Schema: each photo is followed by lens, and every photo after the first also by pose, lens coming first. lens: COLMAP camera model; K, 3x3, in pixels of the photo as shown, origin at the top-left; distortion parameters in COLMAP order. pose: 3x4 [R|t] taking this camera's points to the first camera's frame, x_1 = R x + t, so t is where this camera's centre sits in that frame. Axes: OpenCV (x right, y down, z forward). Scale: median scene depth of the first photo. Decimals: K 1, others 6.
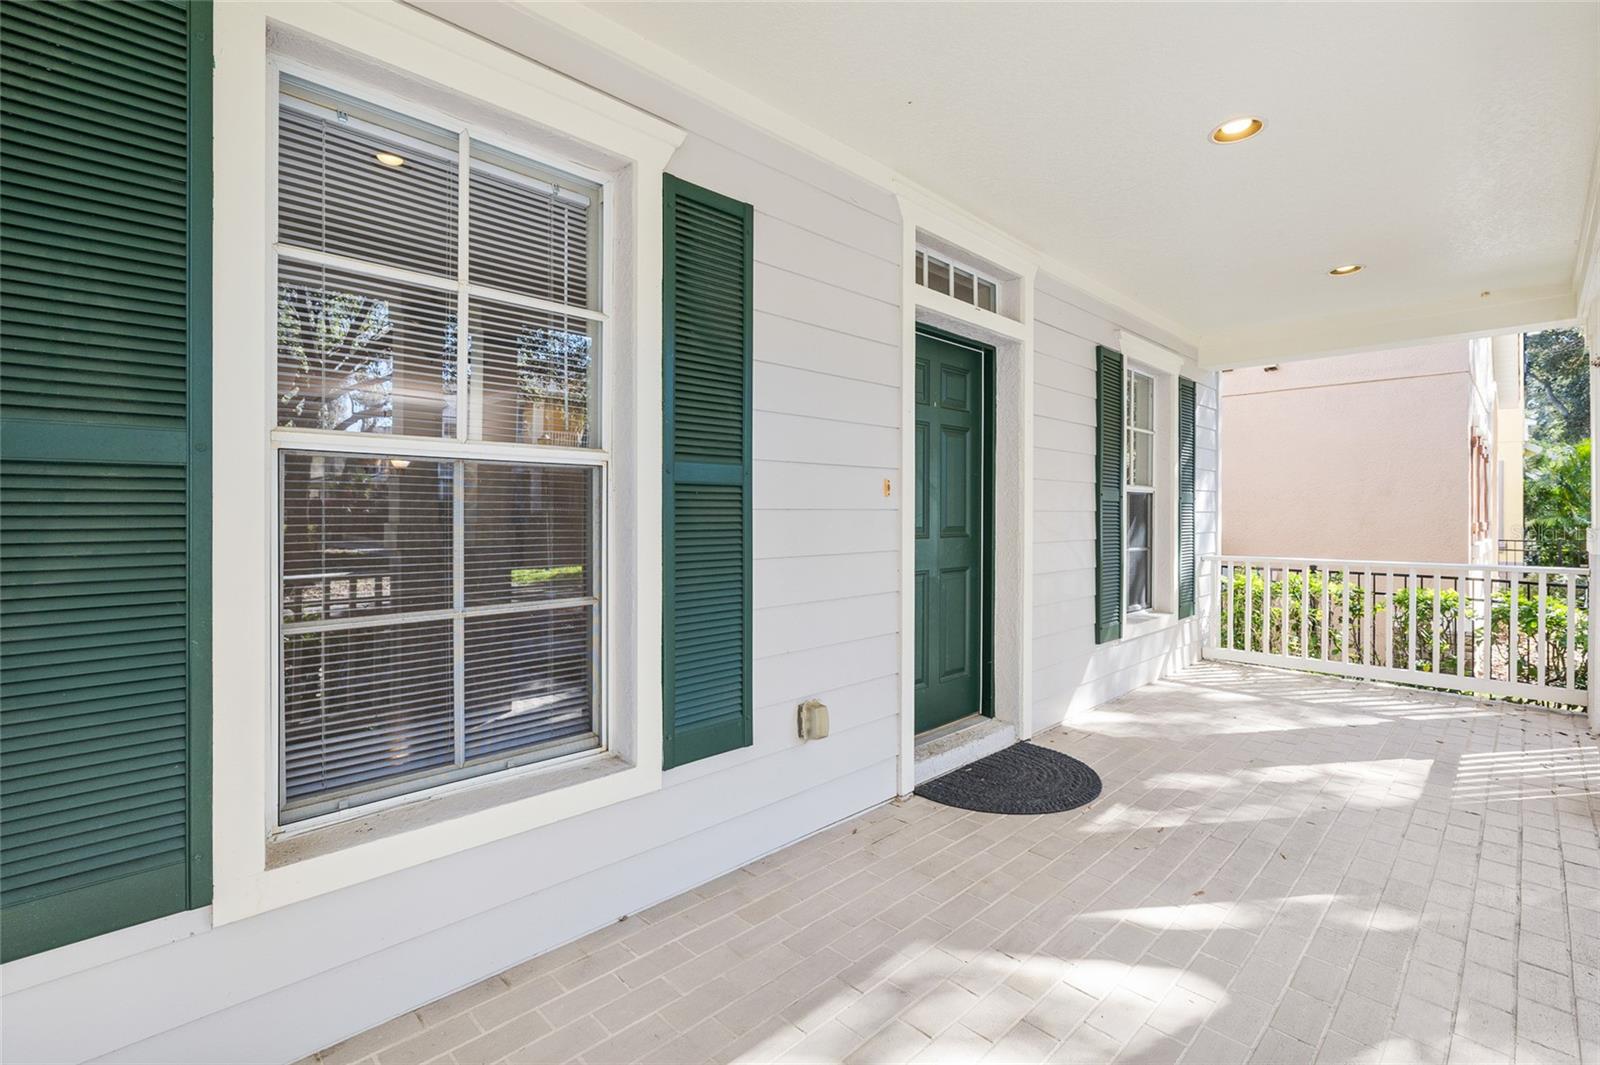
lens RADIAL K [[723.1, 0, 790.6], [0, 723.1, 519.2], [0, 0, 1]] dist [0.001727, 0.000042]
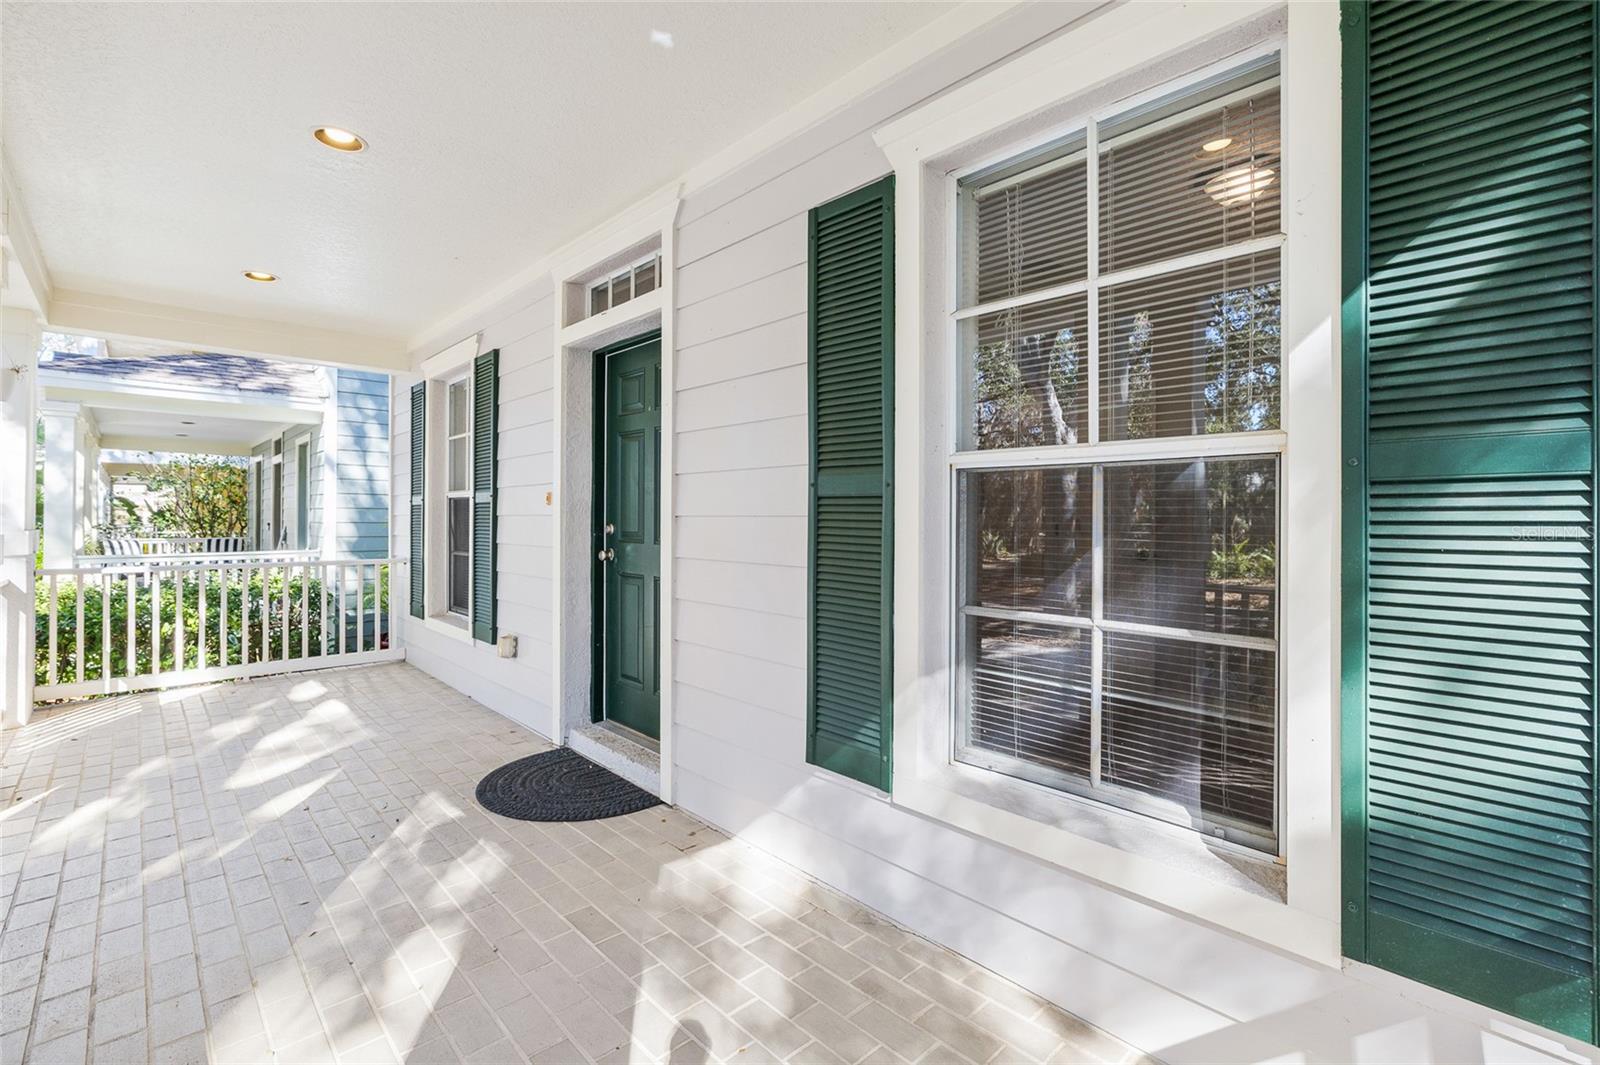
lens RADIAL K [[723.1, 0, 790.6], [0, 723.1, 519.2], [0, 0, 1]] dist [0.001727, 0.000042]
pose [[-0.043895, -0.001986, -0.999034, 1.292962], [-0.002250, 0.999996, -0.001890, -0.007164], [0.999034, 0.002165, -0.043899, 1.357450]]
